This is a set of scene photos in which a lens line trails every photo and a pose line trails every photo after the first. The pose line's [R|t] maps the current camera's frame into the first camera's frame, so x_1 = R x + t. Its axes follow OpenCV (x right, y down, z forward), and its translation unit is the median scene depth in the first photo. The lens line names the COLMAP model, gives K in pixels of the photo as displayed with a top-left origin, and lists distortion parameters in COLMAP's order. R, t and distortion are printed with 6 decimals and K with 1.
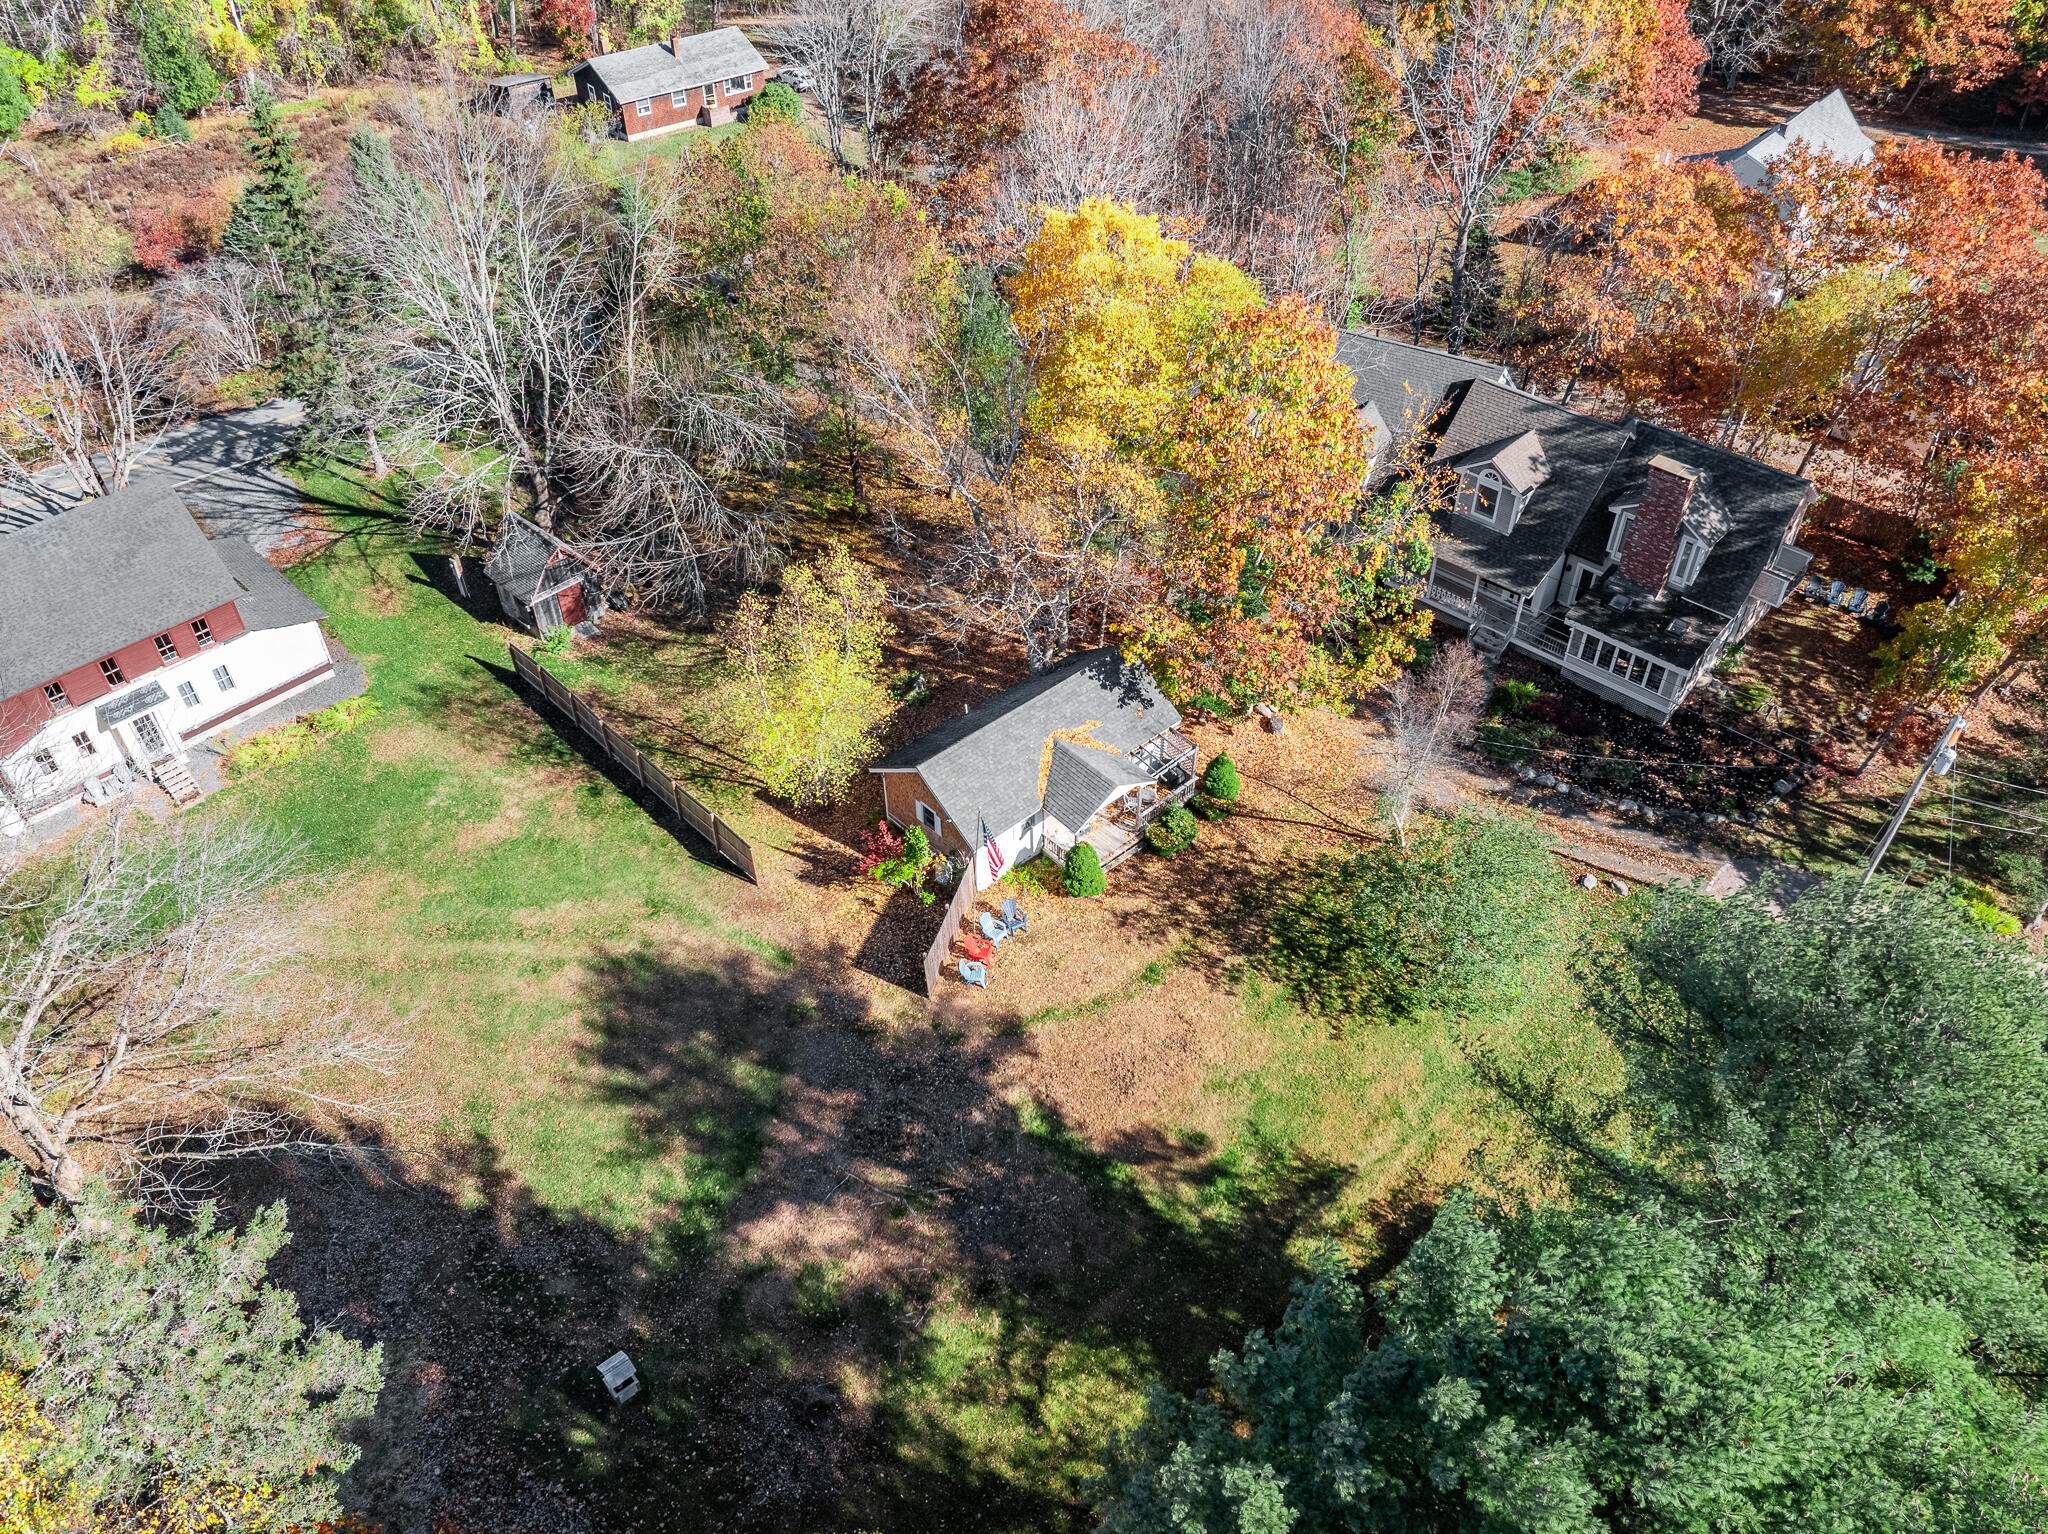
lens RADIAL K [[1462.5, 0, 1038.5], [0, 1462.5, 778.5], [0, 0, 1]] dist [-0.045091, 0.017033]
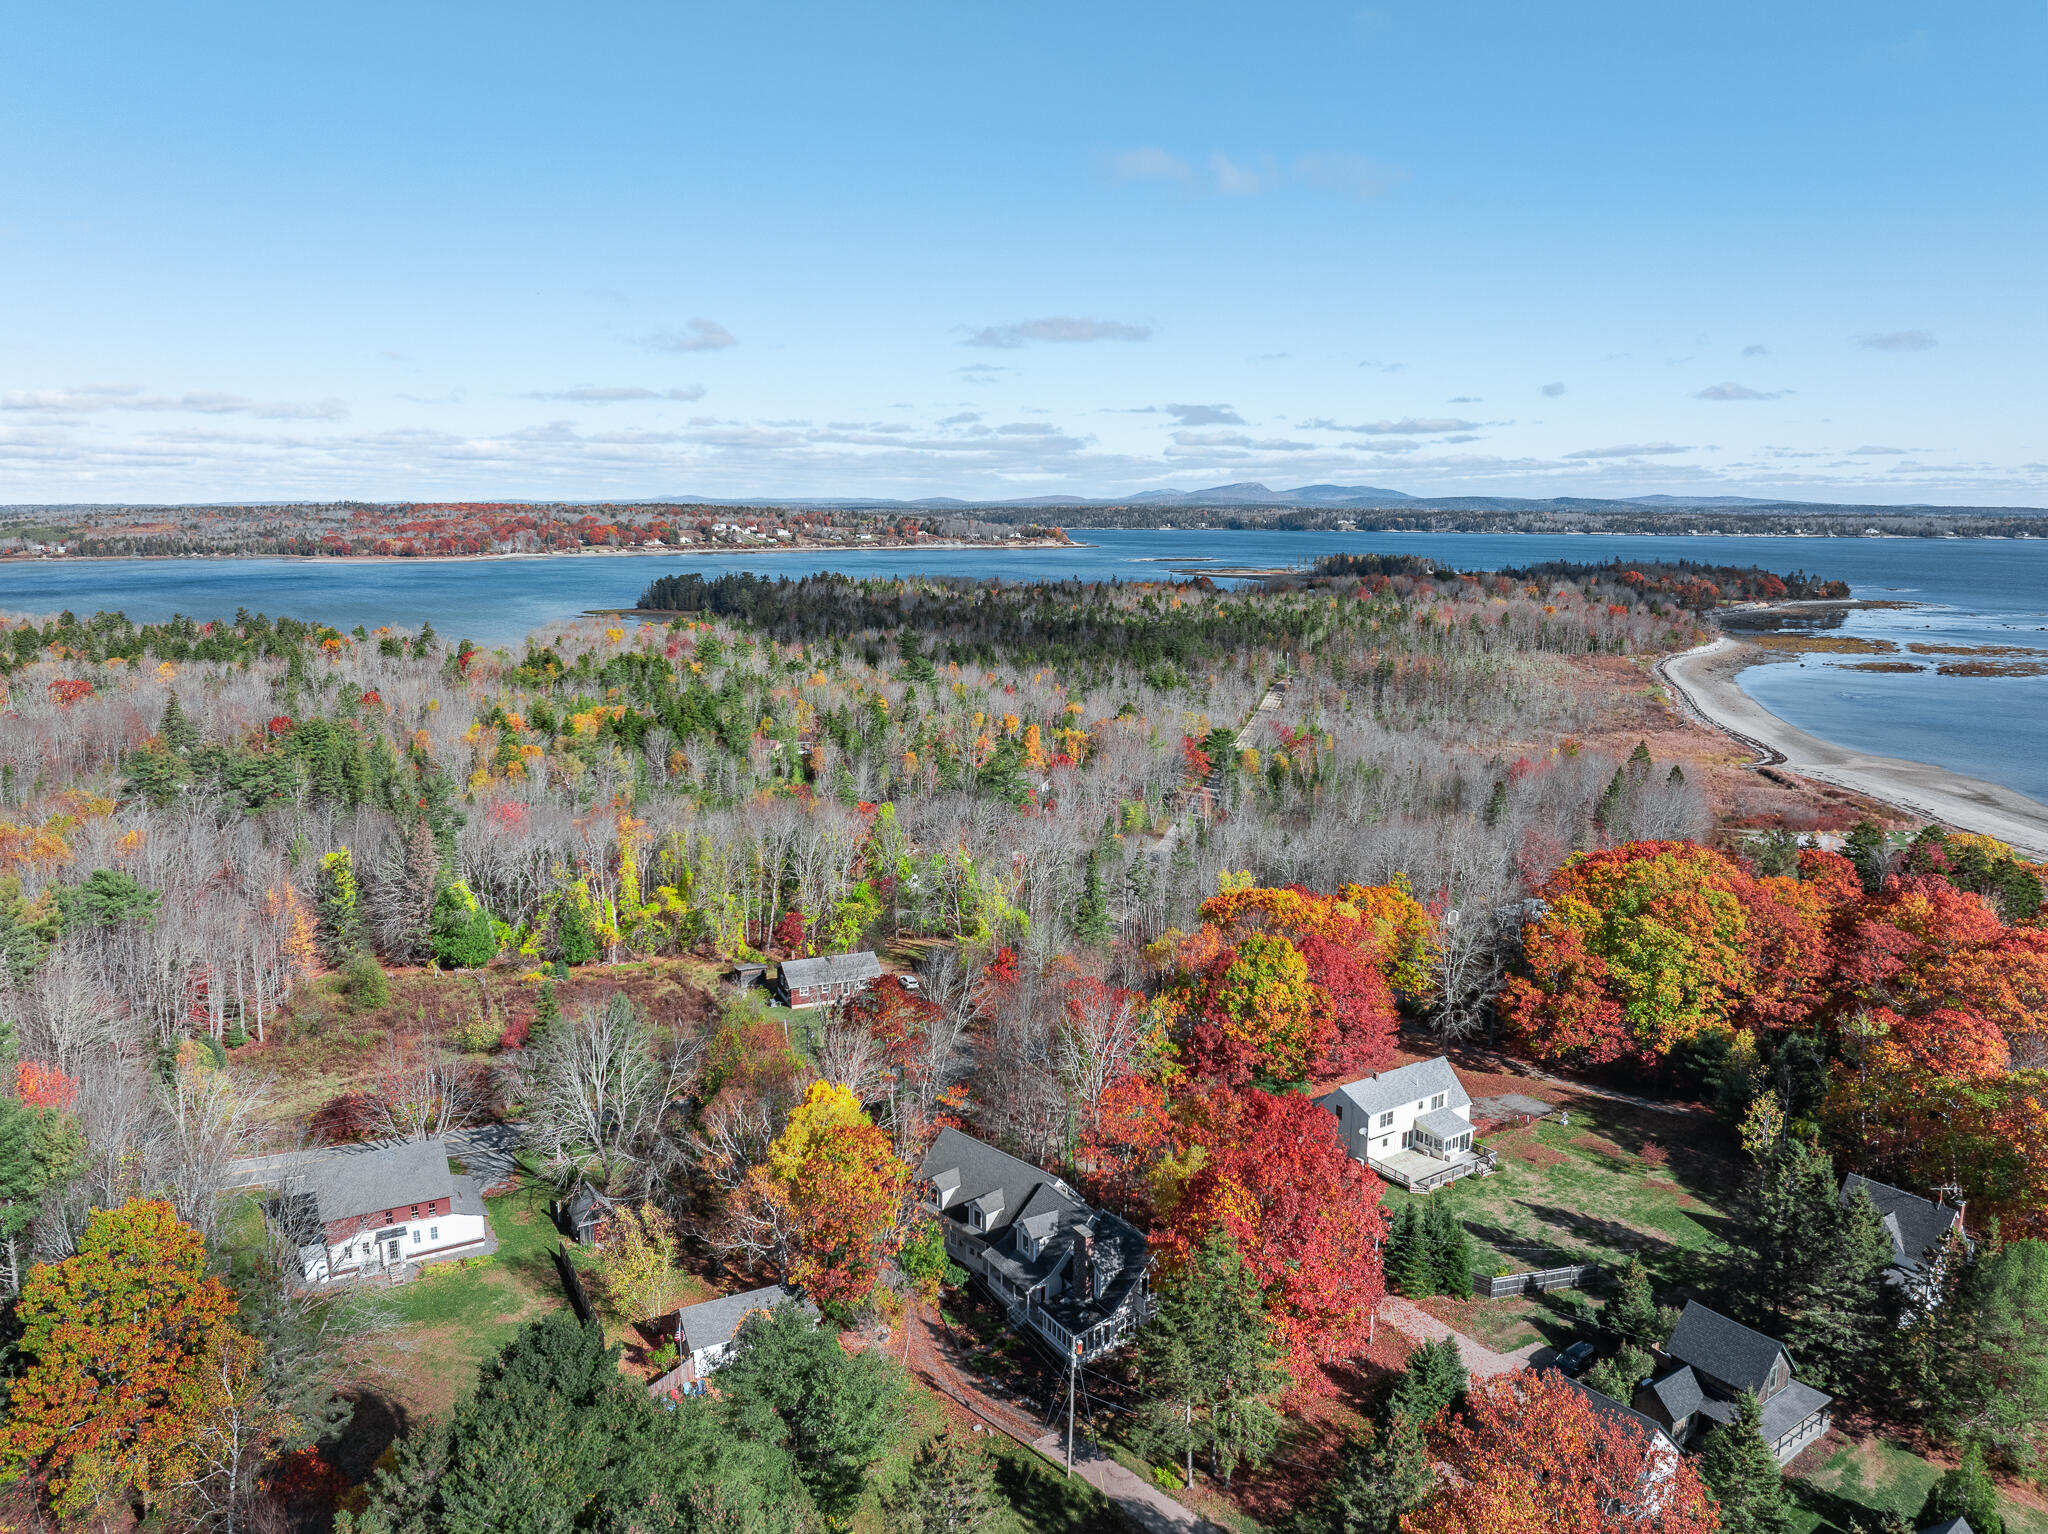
lens RADIAL K [[1462.5, 0, 1066.0], [0, 1462.5, 782.4], [0, 0, 1]] dist [-0.045091, 0.017033]
pose [[0.966580, 0.063644, -0.248341, 0.840276], [-0.184853, 0.844215, -0.503121, 0.272062], [0.177633, 0.532213, 0.827765, -0.982305]]
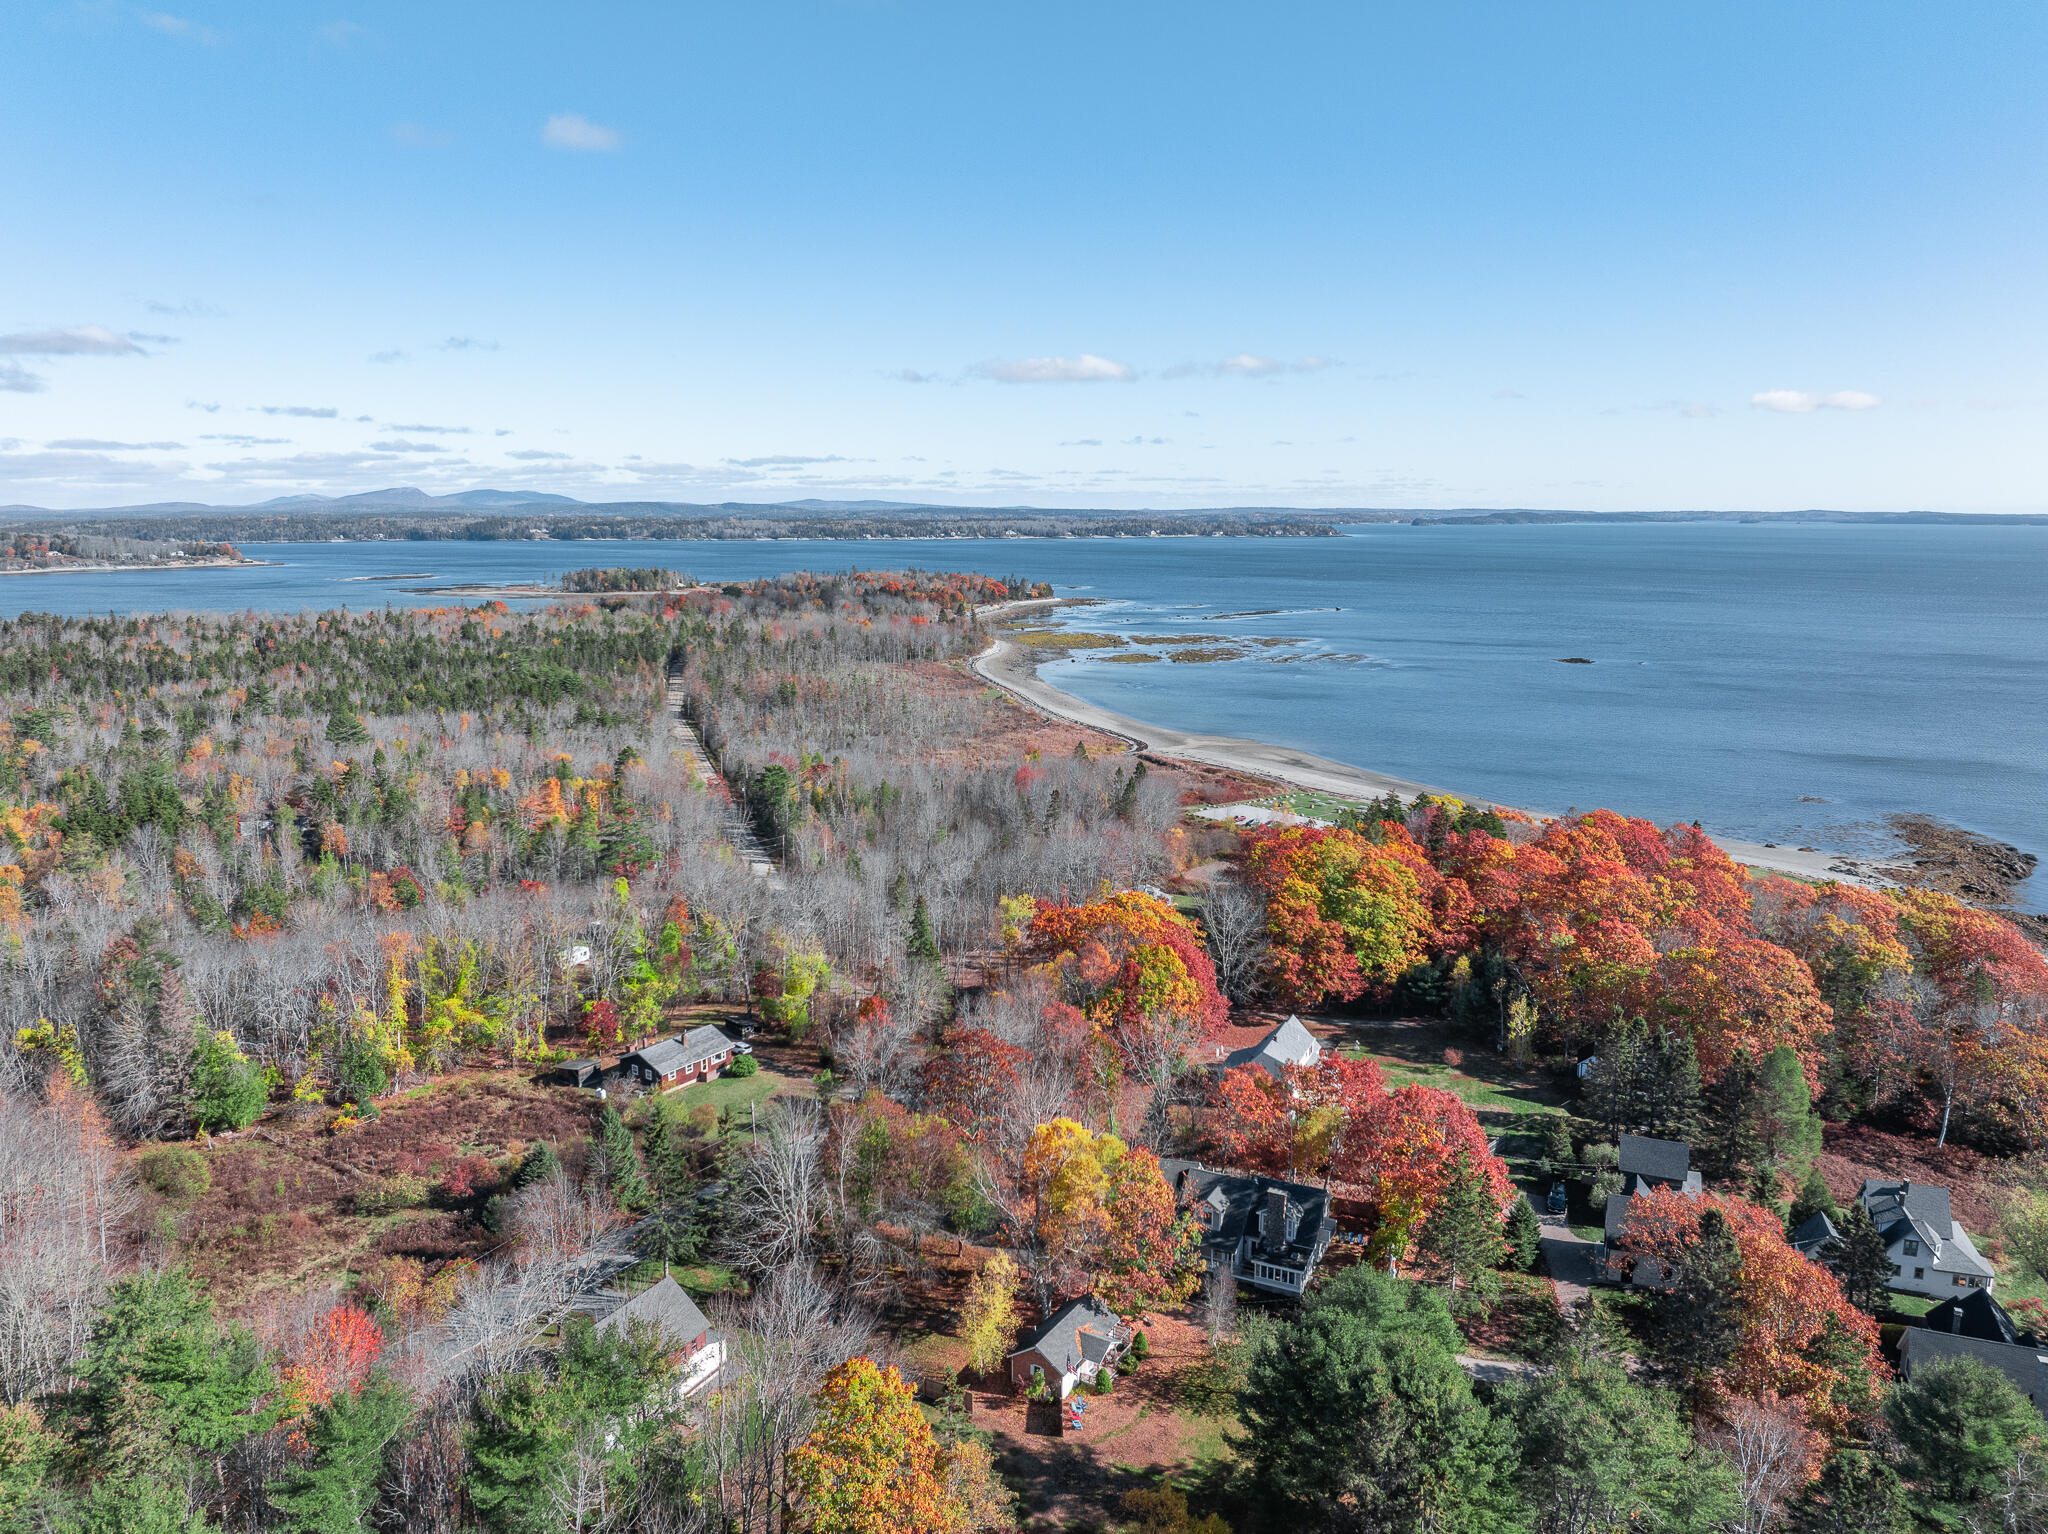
lens RADIAL K [[1462.5, 0, 1035.9], [0, 1462.5, 728.7], [0, 0, 1]] dist [-0.045091, 0.017033]
pose [[0.953992, -0.027629, 0.298555, -0.688594], [0.190006, 0.825987, -0.530700, 0.379910], [-0.231940, 0.563012, 0.793235, -1.357224]]
